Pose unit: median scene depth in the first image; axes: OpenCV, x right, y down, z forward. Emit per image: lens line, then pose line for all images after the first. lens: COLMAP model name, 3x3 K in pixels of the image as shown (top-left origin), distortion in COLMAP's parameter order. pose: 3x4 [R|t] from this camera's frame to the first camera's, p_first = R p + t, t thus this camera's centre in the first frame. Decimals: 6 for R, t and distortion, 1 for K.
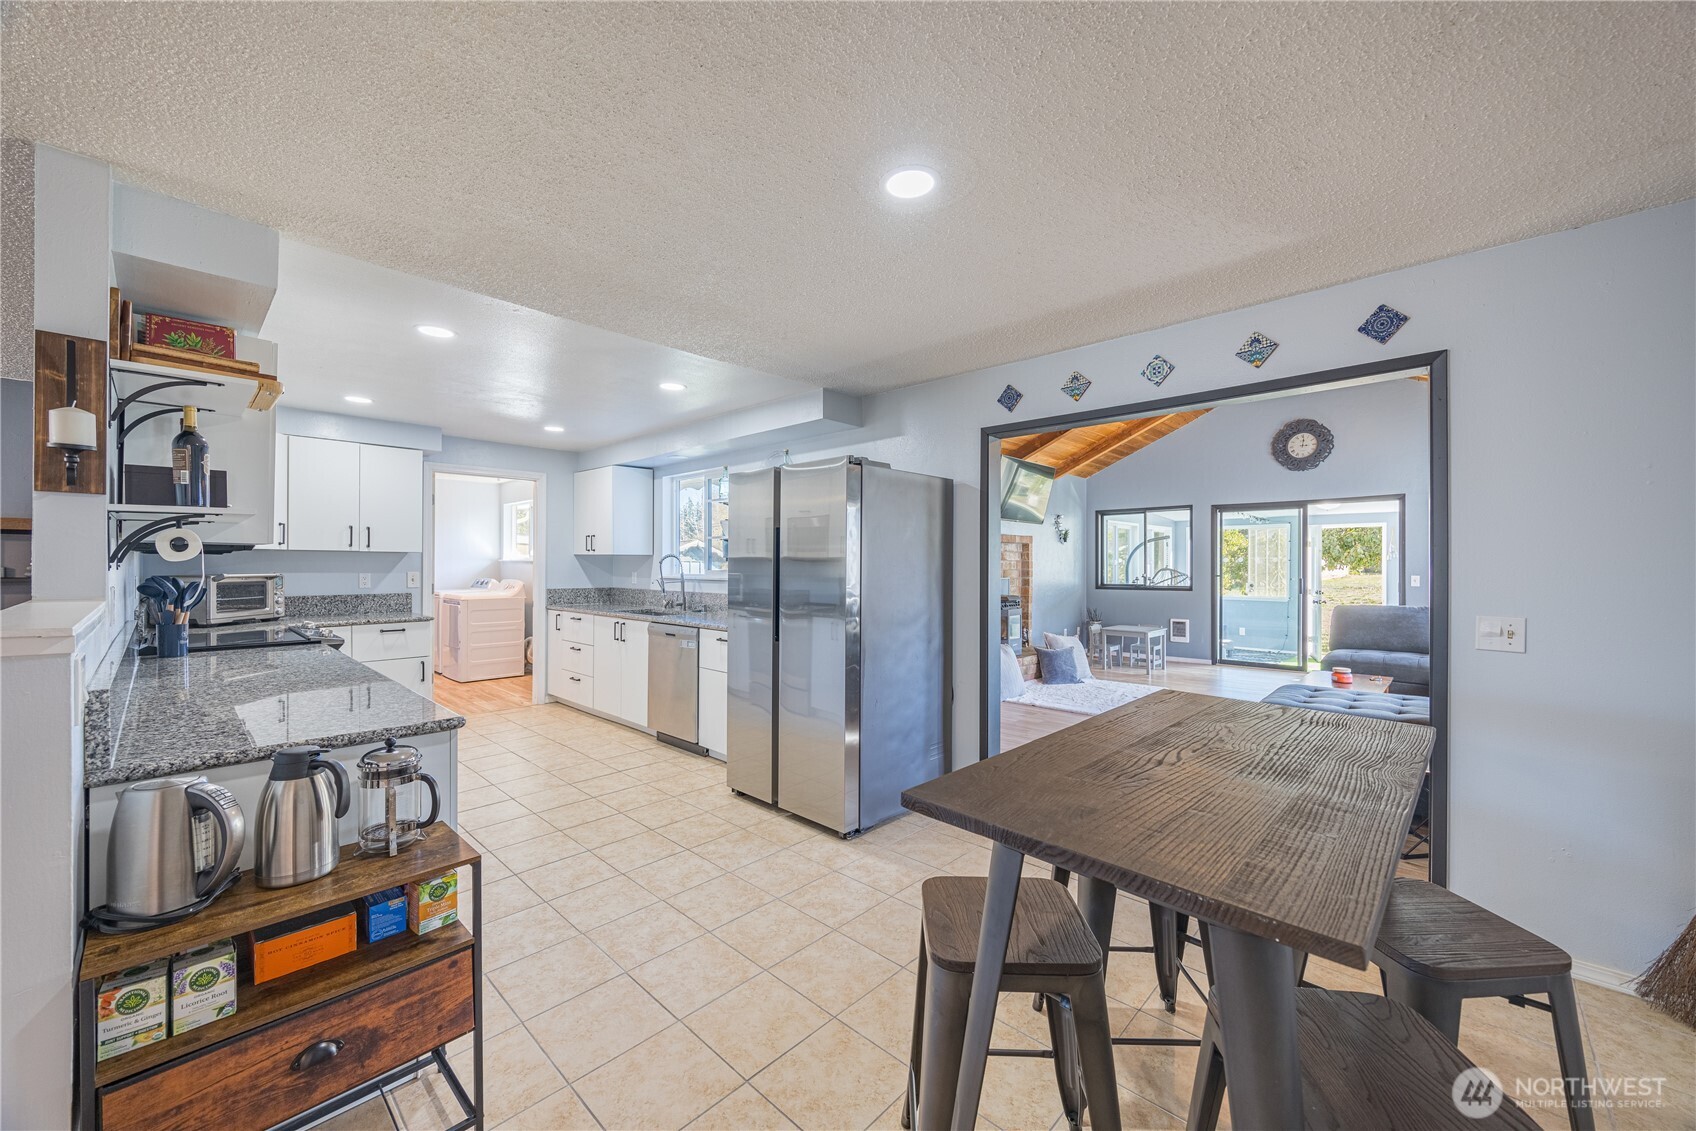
lens RADIAL K [[650.1, 0, 848.4], [0, 650.1, 560.9], [0, 0, 1]] dist [0.007173, -0.000165]
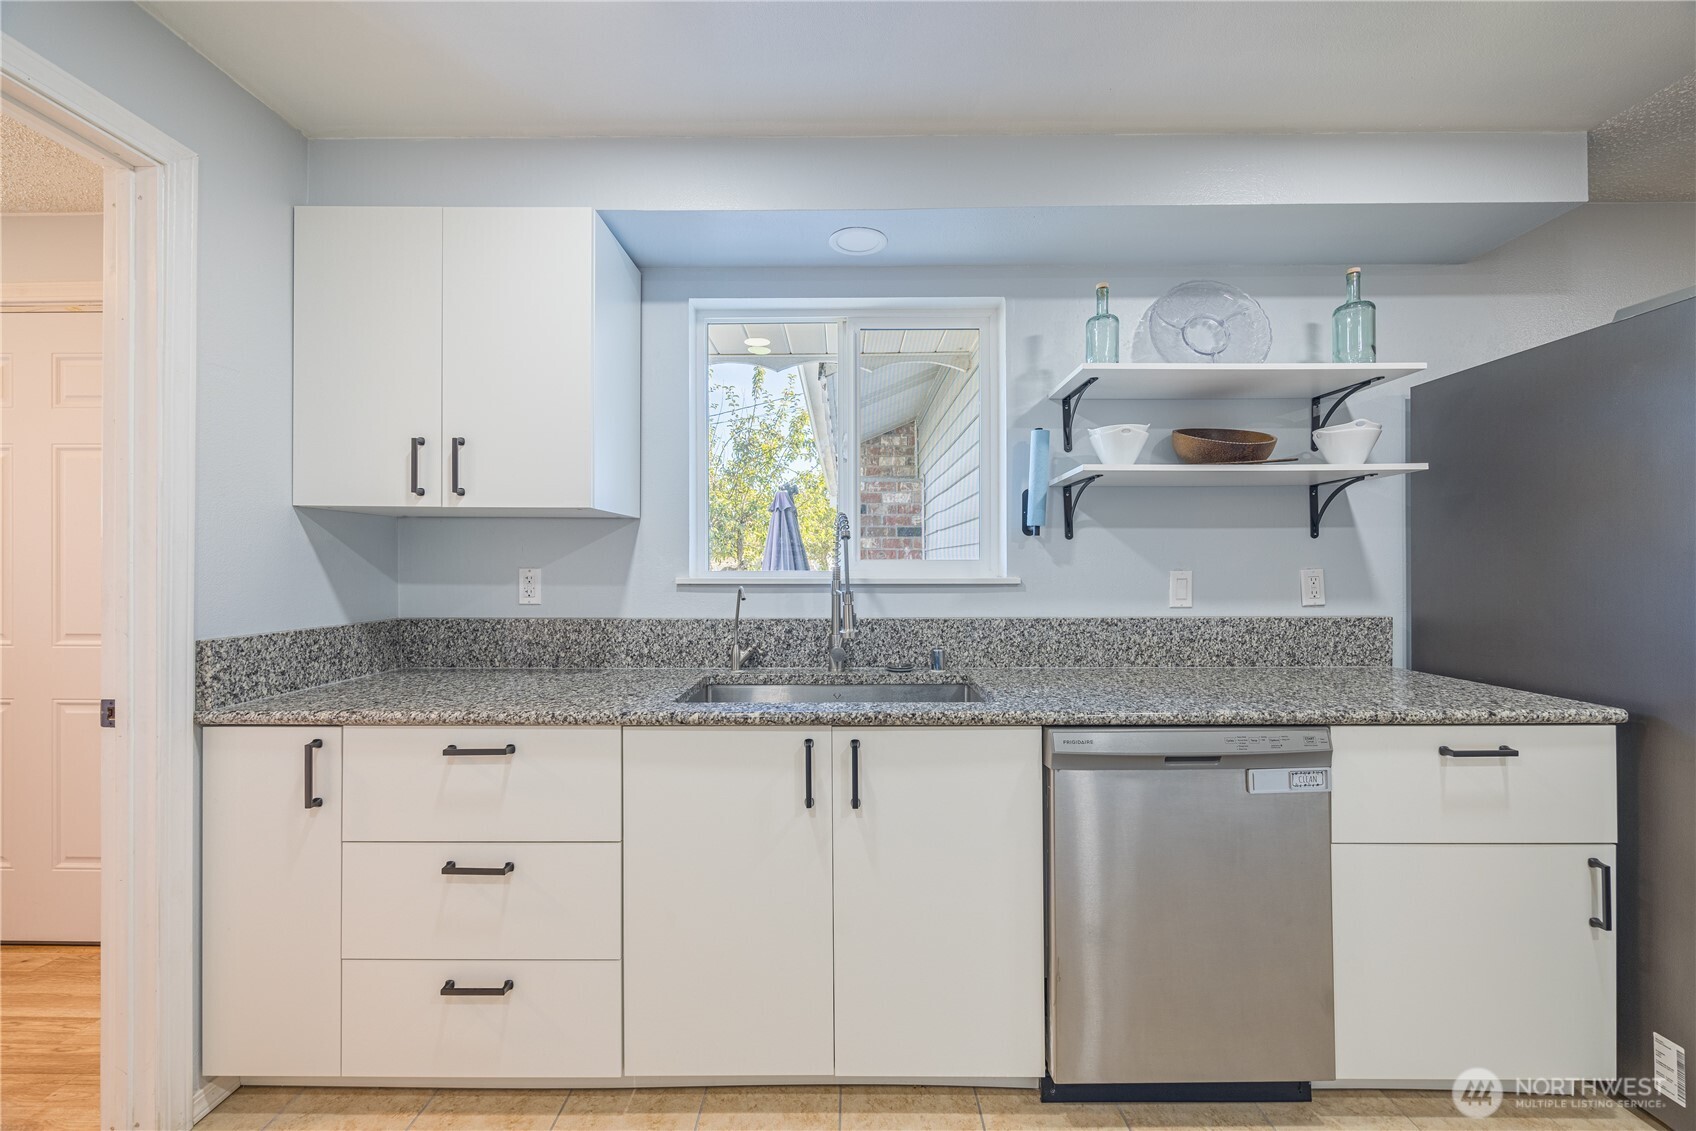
lens RADIAL K [[650.1, 0, 848.4], [0, 650.1, 560.9], [0, 0, 1]] dist [0.007173, -0.000165]
pose [[0.722931, 0.001629, 0.690919, -0.468343], [0.000657, 0.999995, -0.003046, 0.015267], [-0.690920, 0.002656, 0.722926, 0.683444]]
